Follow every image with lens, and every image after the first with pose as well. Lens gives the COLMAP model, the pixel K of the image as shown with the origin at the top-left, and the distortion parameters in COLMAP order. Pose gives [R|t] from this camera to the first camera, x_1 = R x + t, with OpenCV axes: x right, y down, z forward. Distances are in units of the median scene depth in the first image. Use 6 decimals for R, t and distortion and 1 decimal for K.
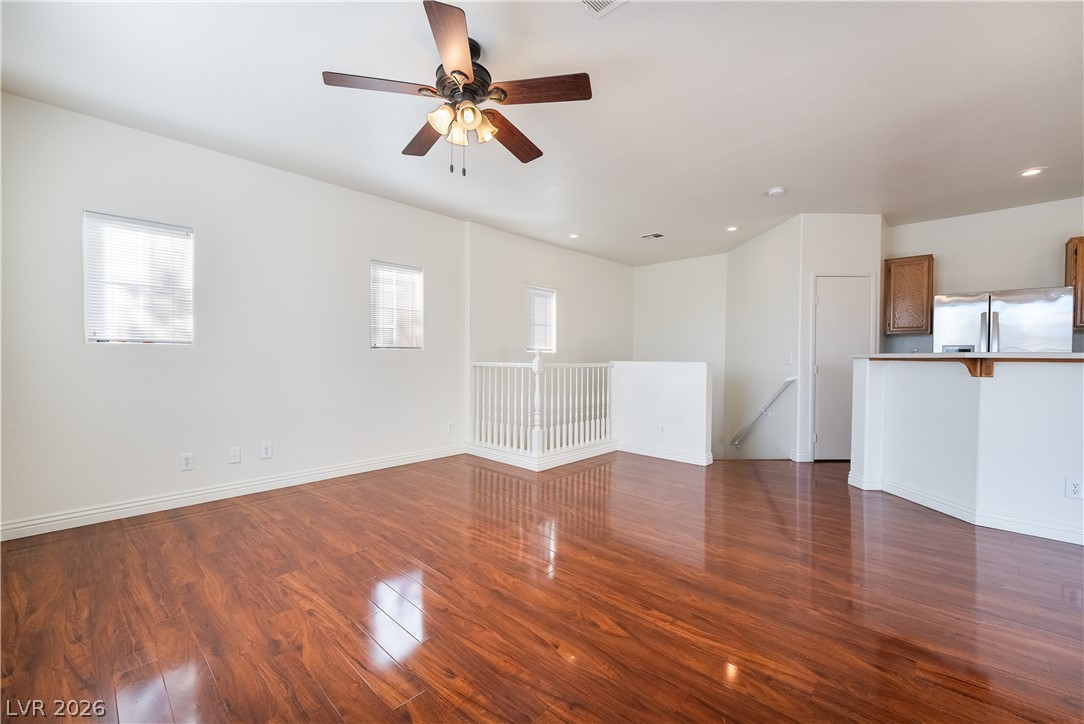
lens RADIAL K [[438.0, 0, 538.3], [0, 438.0, 363.5], [0, 0, 1]] dist [-0.000833, -0.001010]
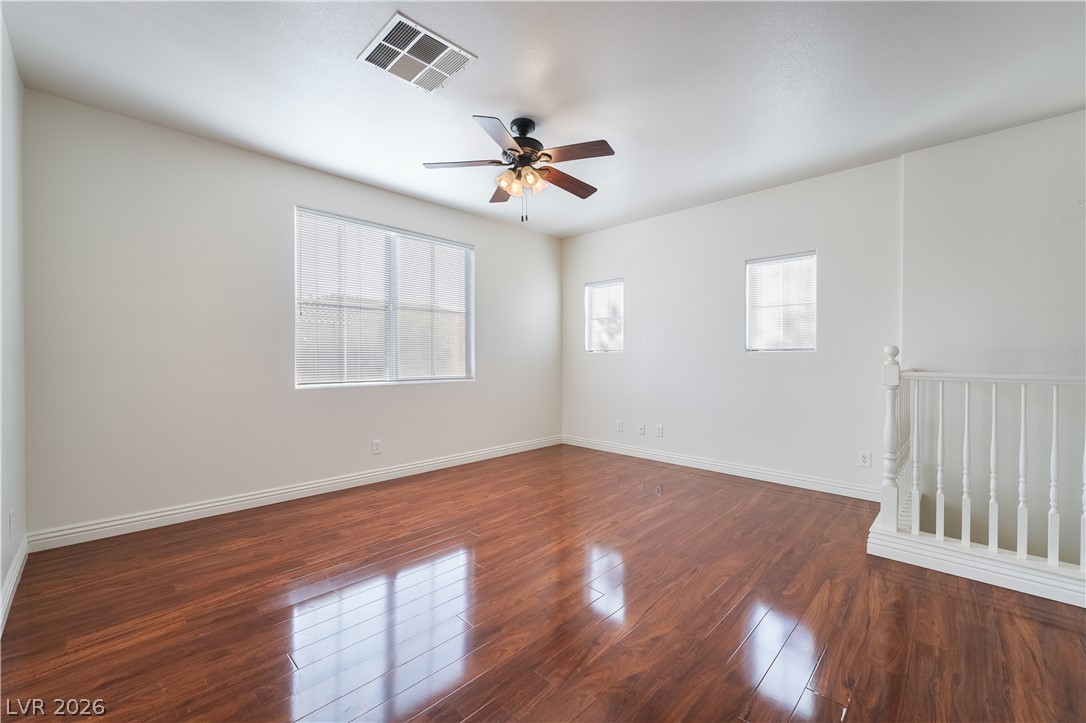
lens RADIAL K [[438.8, 0, 546.2], [0, 438.8, 362.5], [0, 0, 1]] dist [-0.000833, -0.001010]
pose [[-0.008717, 0.005335, -0.999948, 0.665270], [-0.019389, 0.999797, 0.005503, -0.007276], [0.999774, 0.019436, -0.008612, 0.631401]]
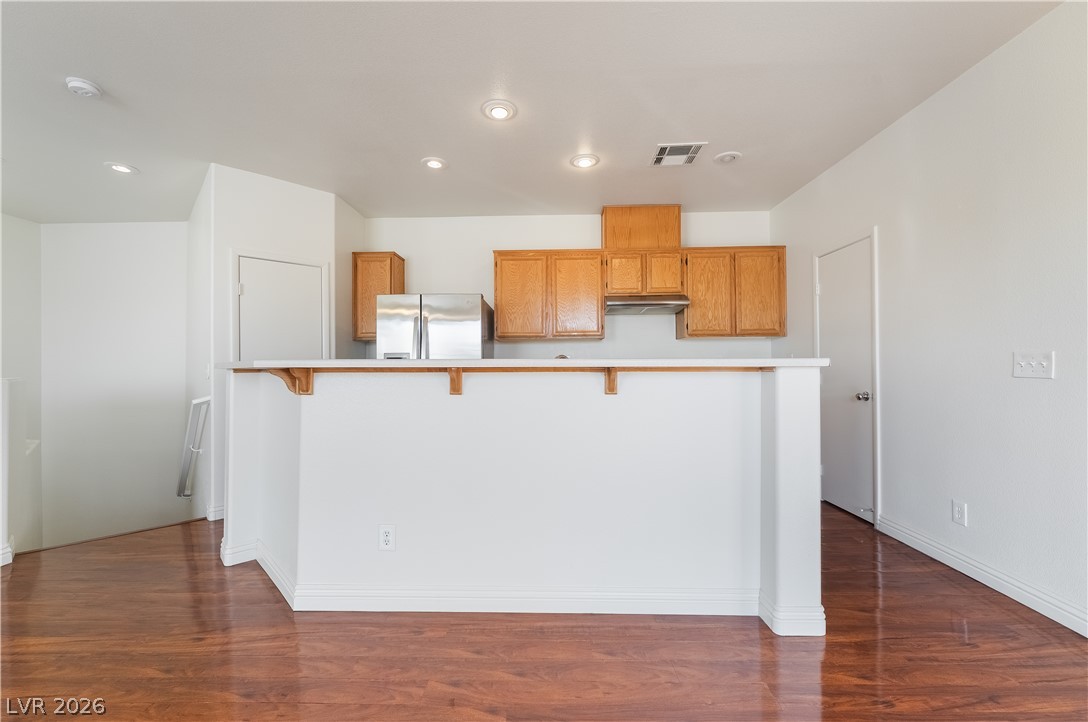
lens RADIAL K [[442.8, 0, 541.8], [0, 442.8, 364.3], [0, 0, 1]] dist [-0.002870, -0.000299]
pose [[0.738352, -0.005213, 0.674395, 0.632012], [0.022198, 0.999616, -0.016576, 0.002201], [-0.674050, 0.027209, 0.738184, 0.165252]]
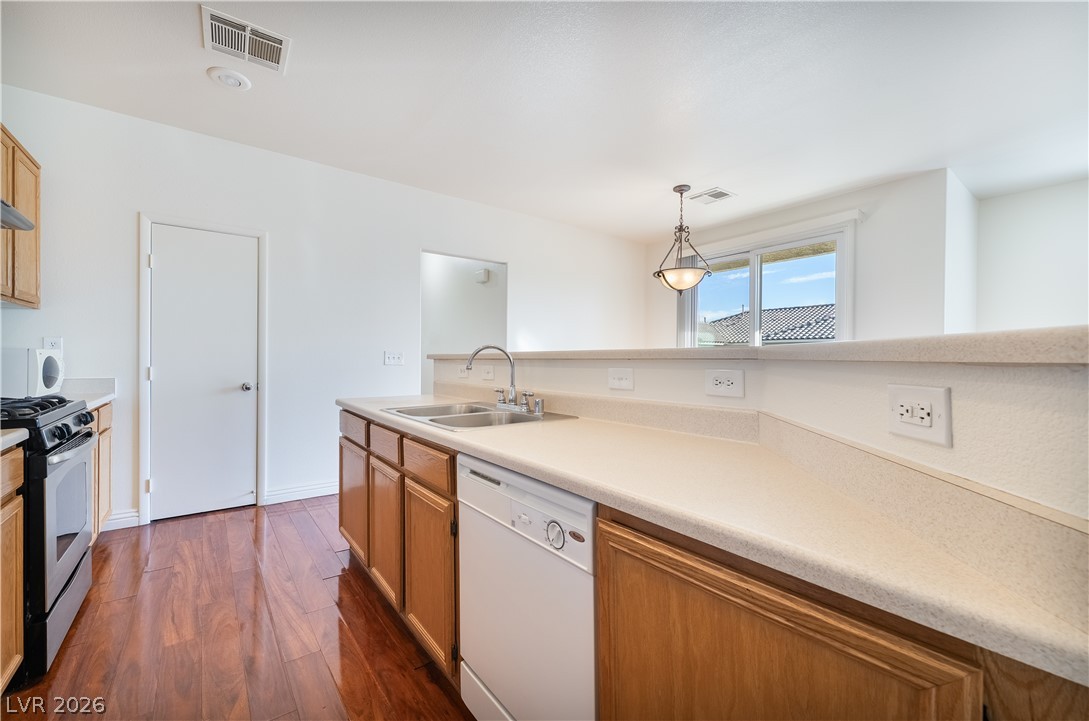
lens RADIAL K [[443.2, 0, 549.6], [0, 443.2, 364.5], [0, 0, 1]] dist [-0.002870, -0.000299]
pose [[-0.987591, -0.011910, 0.156597, 0.915011], [-0.006879, 0.999444, 0.032629, -0.013109], [-0.156899, 0.031147, -0.987123, 1.125612]]
